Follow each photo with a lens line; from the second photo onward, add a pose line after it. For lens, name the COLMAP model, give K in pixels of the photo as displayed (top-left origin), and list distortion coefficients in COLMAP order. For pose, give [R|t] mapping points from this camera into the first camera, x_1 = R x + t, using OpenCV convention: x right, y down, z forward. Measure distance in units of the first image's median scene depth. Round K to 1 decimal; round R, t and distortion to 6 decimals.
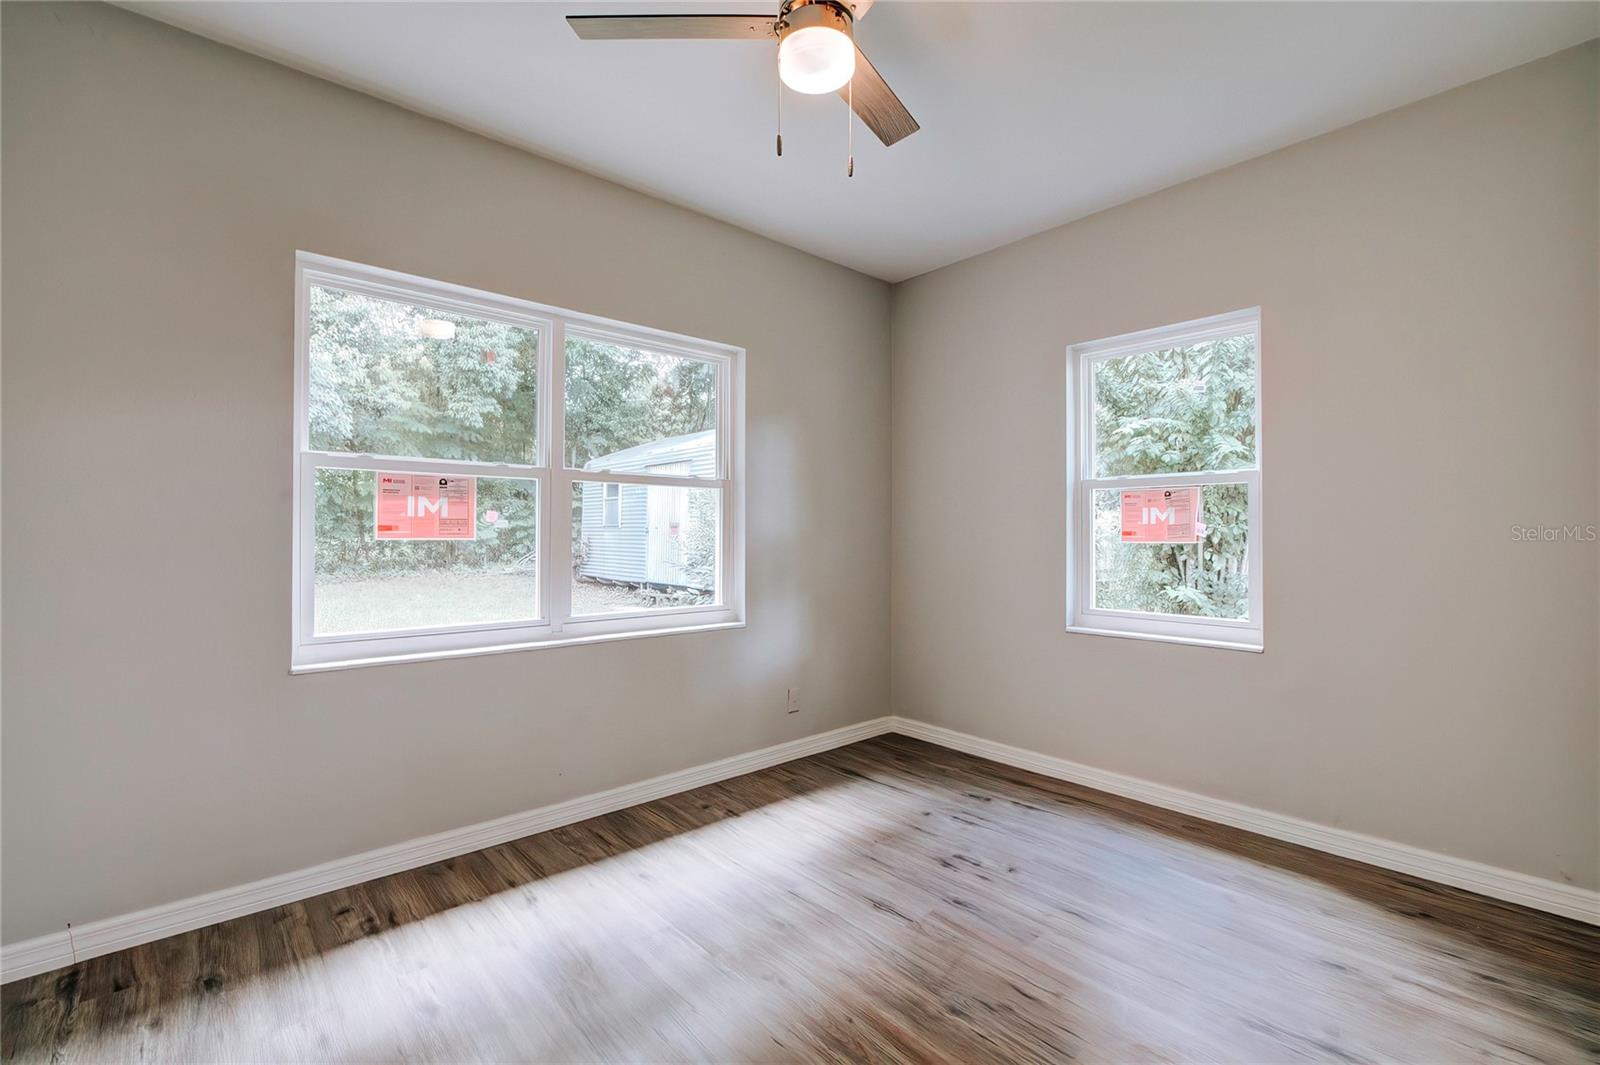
lens RADIAL K [[704.6, 0, 793.0], [0, 704.6, 535.9], [0, 0, 1]] dist [-0.001873, -0.000164]
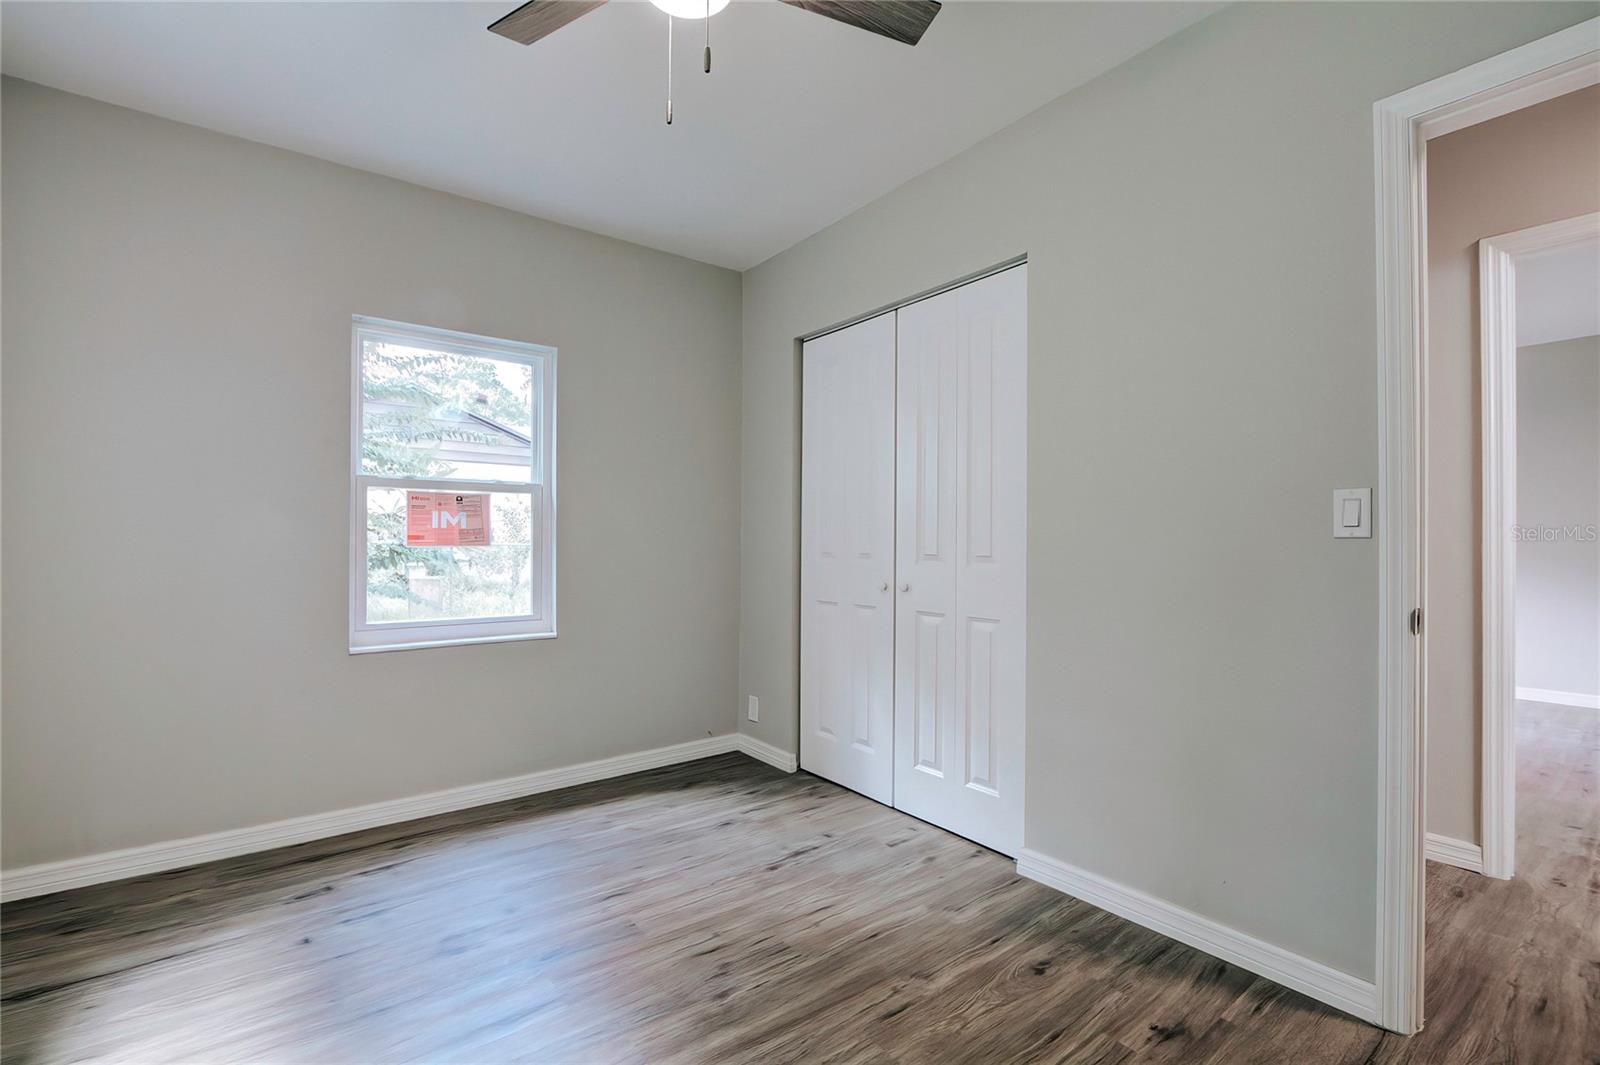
lens RADIAL K [[704.6, 0, 793.0], [0, 704.6, 535.9], [0, 0, 1]] dist [-0.001873, -0.000164]
pose [[0.067933, 0.007475, 0.997662, -0.479498], [-0.004214, 0.999965, -0.007205, -0.000781], [-0.997681, -0.003714, 0.067962, 0.487474]]
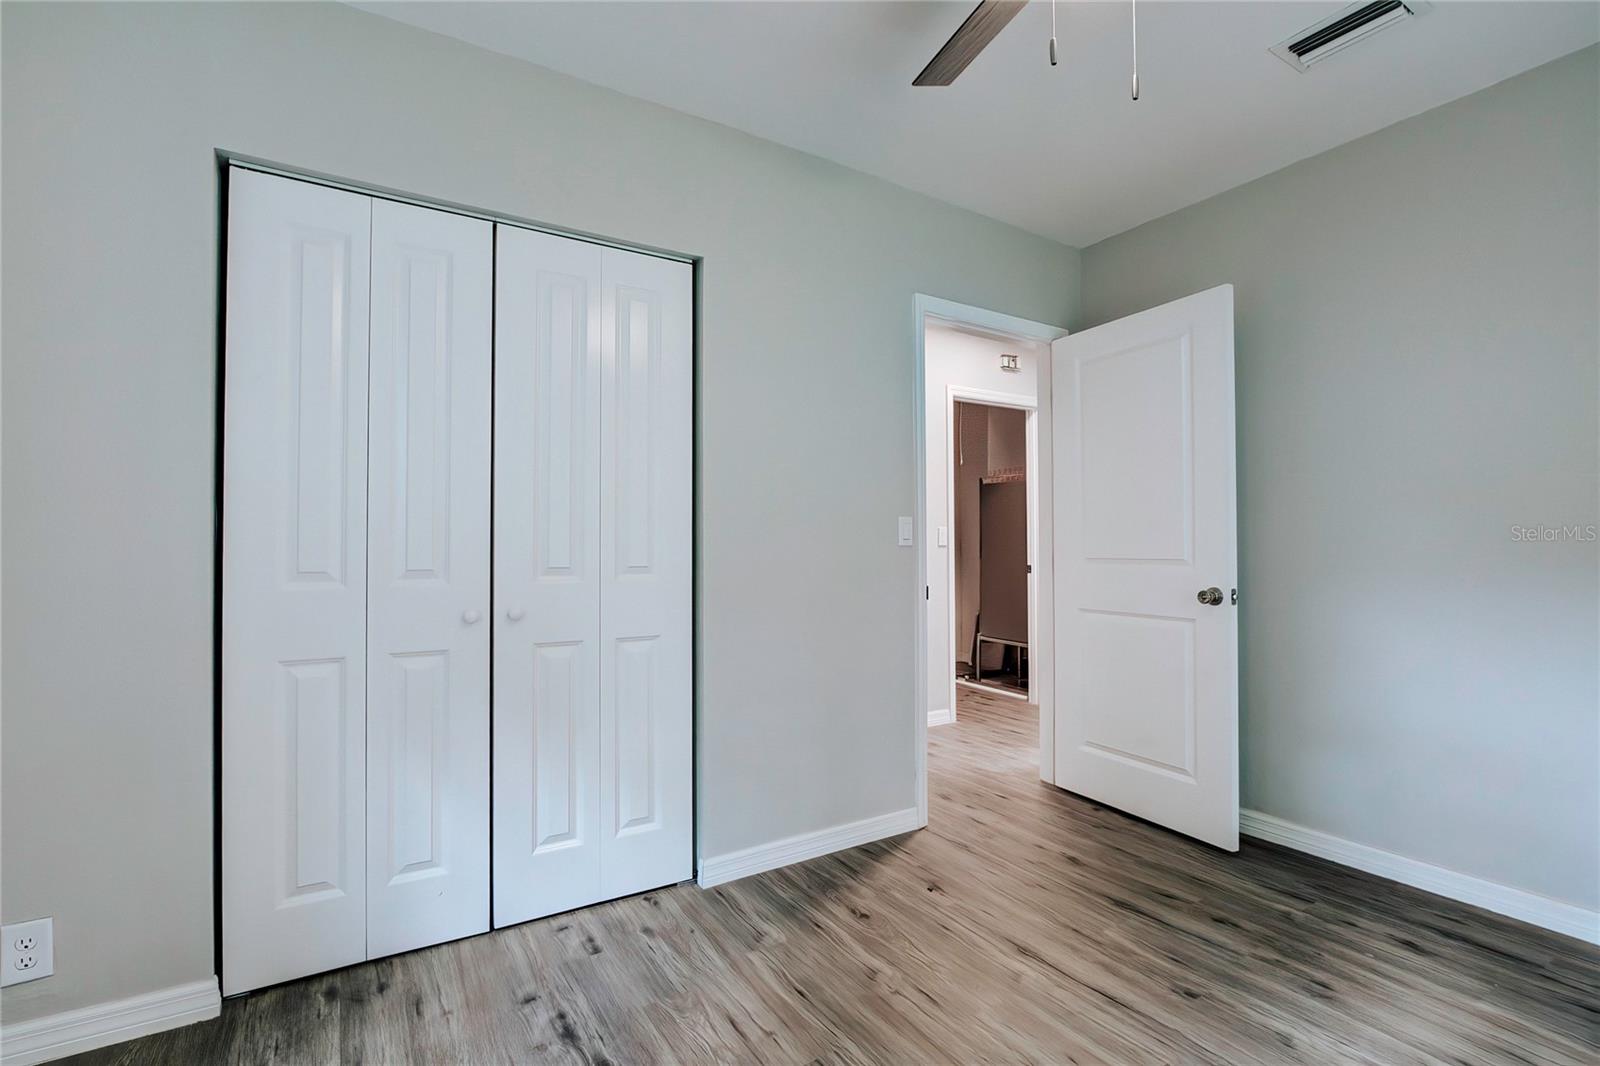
lens RADIAL K [[742.6, 0, 800.0], [0, 742.6, 533.0], [0, 0, 1]] dist [-0.002372, -0.000251]
pose [[-0.987021, 0.000823, 0.160588, 0.123536], [-0.001720, 0.999875, -0.015694, -0.007518], [-0.160581, -0.015767, -0.986897, 1.112979]]
